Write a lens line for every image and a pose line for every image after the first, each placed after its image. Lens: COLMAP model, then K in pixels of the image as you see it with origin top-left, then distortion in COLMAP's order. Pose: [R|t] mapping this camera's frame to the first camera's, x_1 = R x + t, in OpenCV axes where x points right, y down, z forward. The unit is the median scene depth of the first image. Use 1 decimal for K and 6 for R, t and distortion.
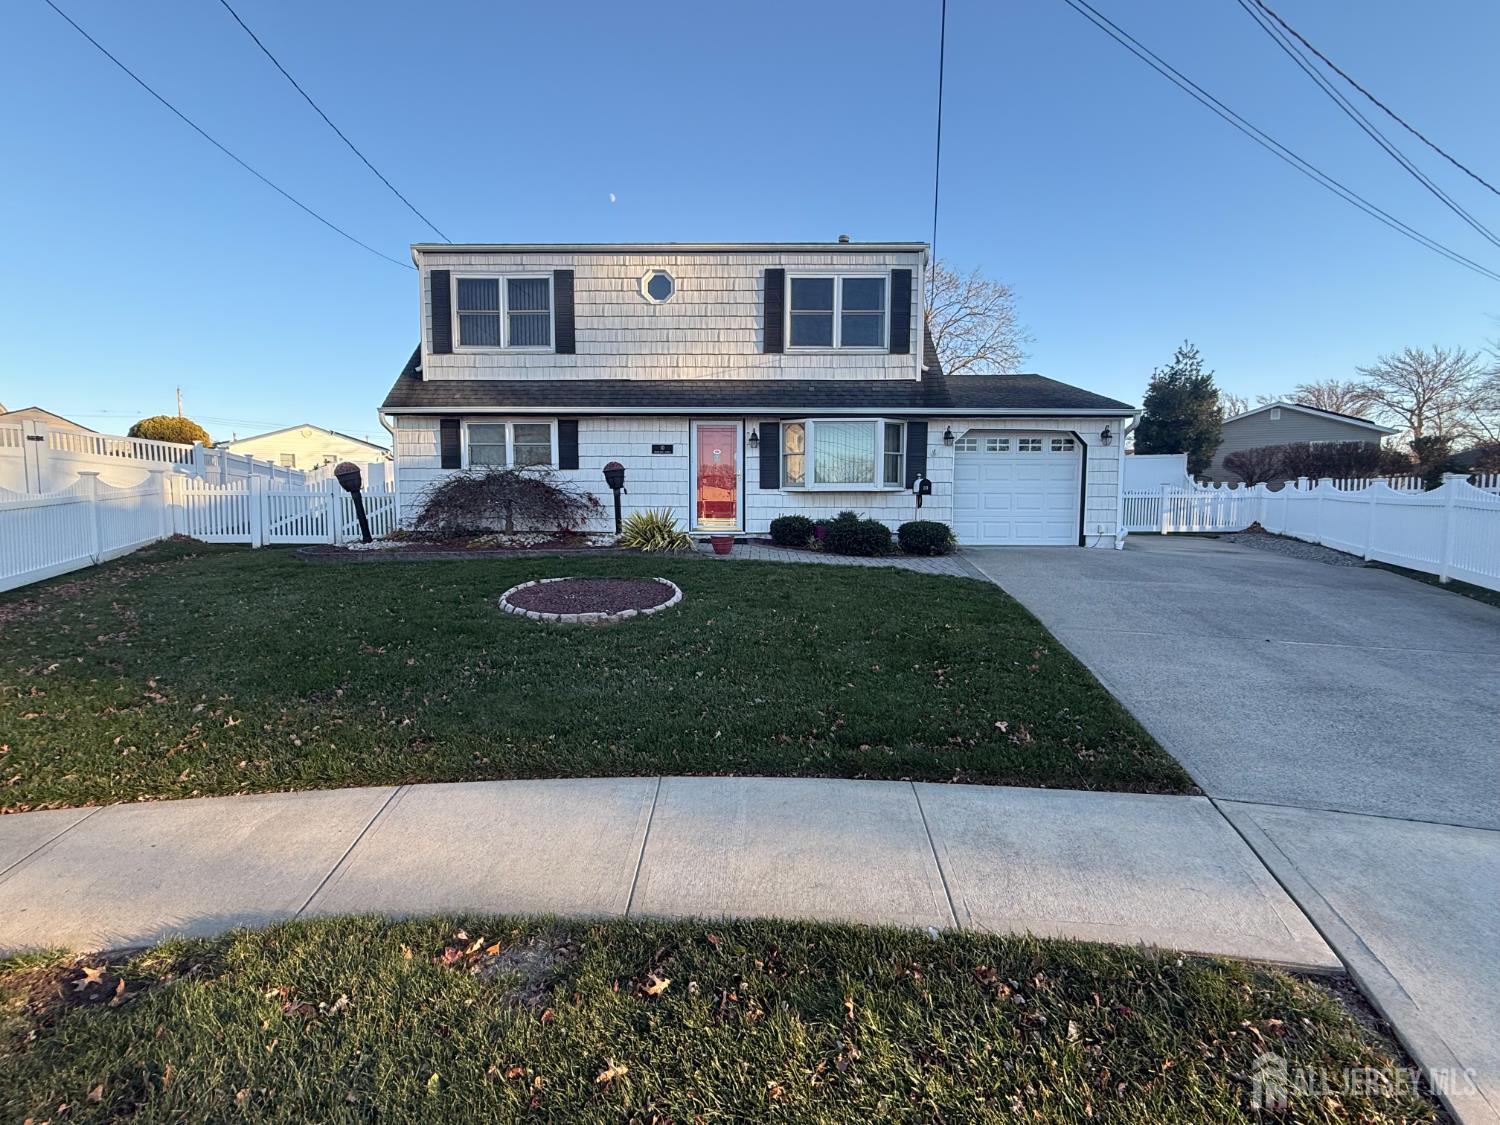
lens RADIAL K [[650.6, 0, 753.8], [0, 650.6, 560.0], [0, 0, 1]] dist [-0.006496, 0.002496]
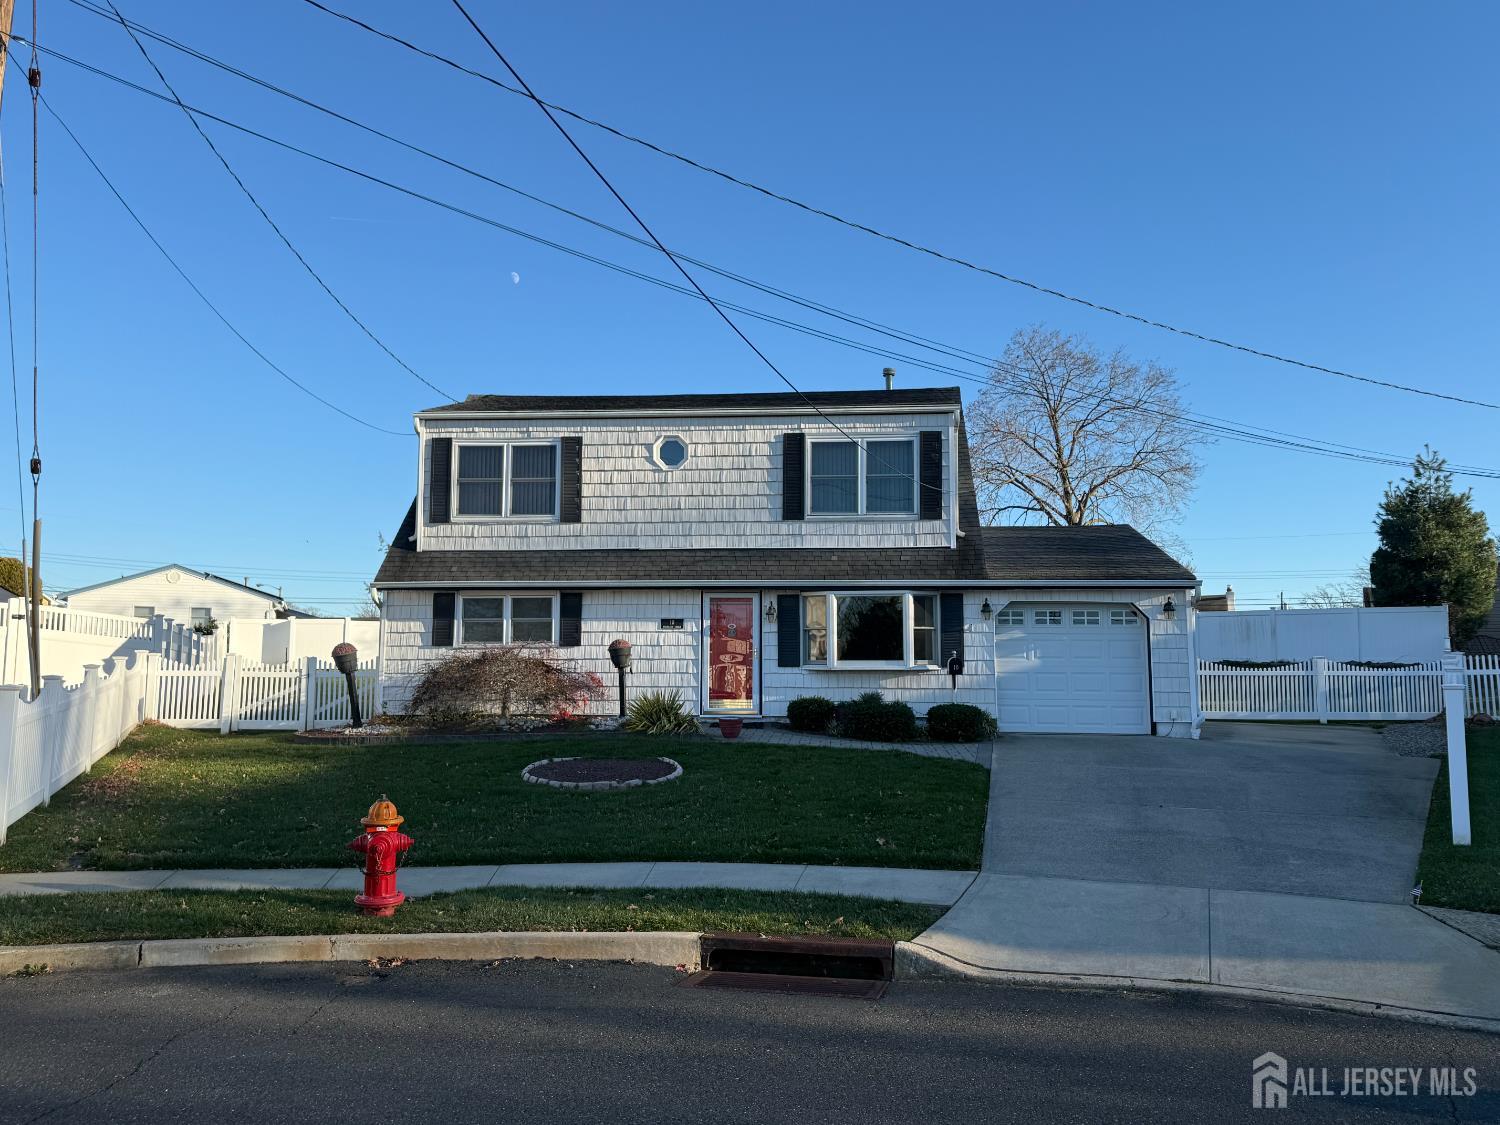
lens RADIAL K [[1141.5, 0, 762.9], [0, 1141.5, 576.9], [0, 0, 1]] dist [0.095084, -0.015745]
pose [[0.997599, -0.005916, -0.068999, 0.109722], [-0.005702, 0.985943, -0.166983, 0.035558], [0.069017, 0.166976, 0.983542, -0.646601]]
